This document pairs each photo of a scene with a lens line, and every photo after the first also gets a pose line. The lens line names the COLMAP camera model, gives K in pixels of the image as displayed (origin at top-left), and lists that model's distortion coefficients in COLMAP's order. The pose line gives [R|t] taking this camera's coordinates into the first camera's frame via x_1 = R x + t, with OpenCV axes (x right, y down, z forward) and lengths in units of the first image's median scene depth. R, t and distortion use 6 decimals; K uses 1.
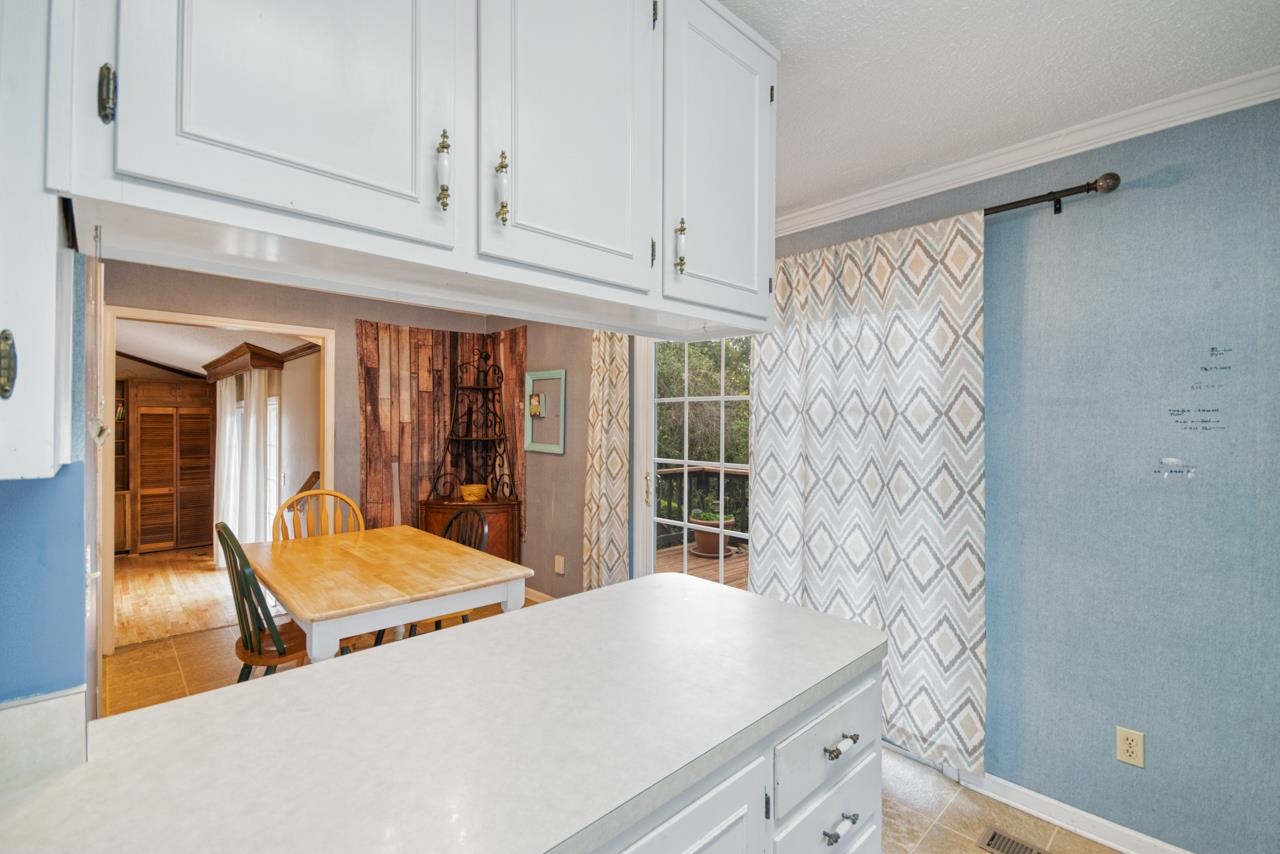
lens RADIAL K [[570.4, 0, 635.6], [0, 570.4, 425.3], [0, 0, 1]] dist [0.012074, -0.002029]
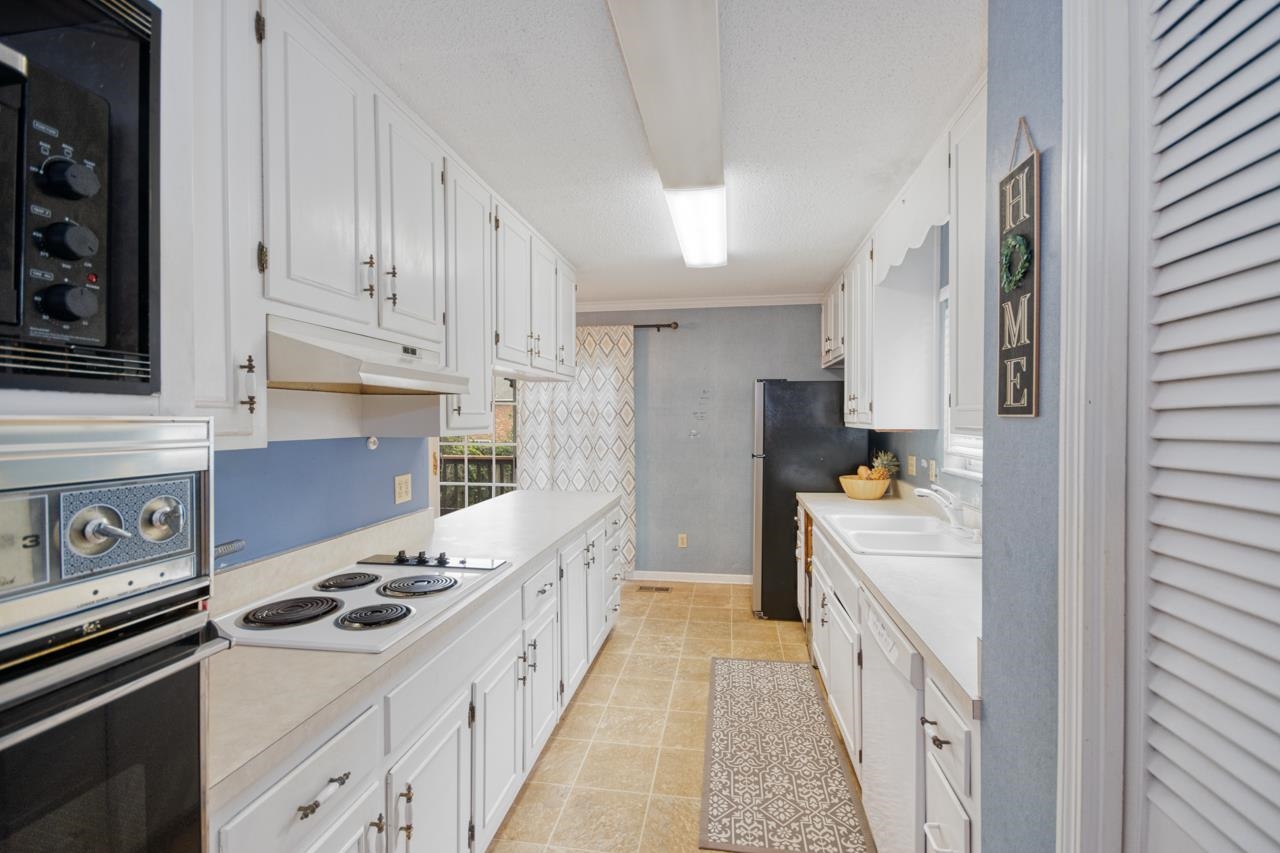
lens RADIAL K [[570.4, 0, 637.6], [0, 570.4, 418.3], [0, 0, 1]] dist [0.012074, -0.002029]
pose [[0.811518, -0.005999, 0.584297, -0.690524], [0.008144, 0.999966, -0.001044, 0.000530], [-0.584271, 0.005605, 0.811540, -0.832393]]
